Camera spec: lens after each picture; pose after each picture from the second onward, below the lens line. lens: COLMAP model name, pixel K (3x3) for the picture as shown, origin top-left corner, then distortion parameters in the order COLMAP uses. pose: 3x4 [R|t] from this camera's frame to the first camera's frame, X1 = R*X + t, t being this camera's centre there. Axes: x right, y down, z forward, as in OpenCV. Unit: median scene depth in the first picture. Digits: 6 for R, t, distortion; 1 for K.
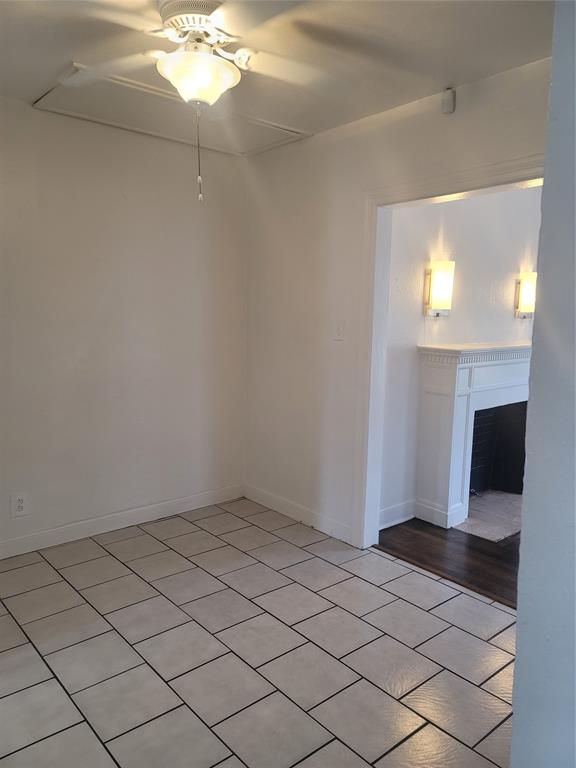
lens RADIAL K [[564.3, 0, 288.0], [0, 564.3, 384.0], [0, 0, 1]] dist [0.004574, -0.004418]
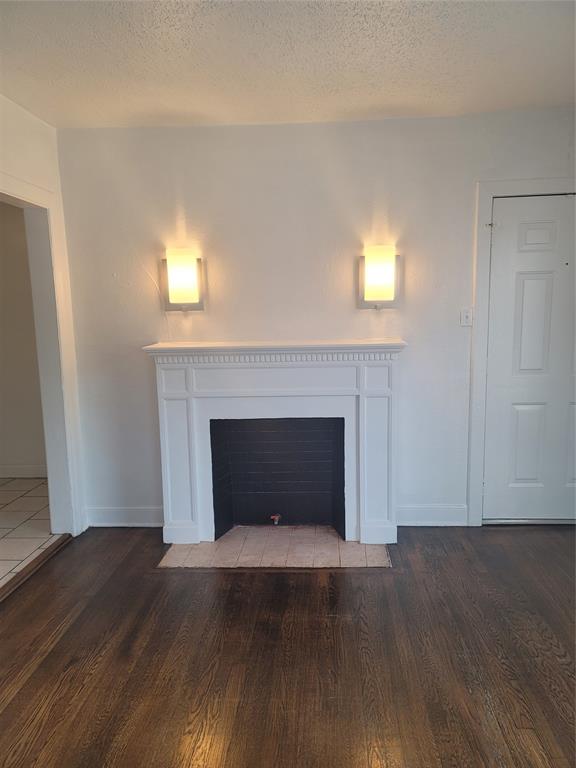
lens RADIAL K [[564.3, 0, 288.0], [0, 564.3, 384.0], [0, 0, 1]] dist [0.004574, -0.004418]
pose [[0.737947, 0.065322, -0.671690, 1.012593], [-0.053614, 0.997833, 0.038136, -0.045929], [0.672725, 0.007870, 0.739851, 0.448589]]
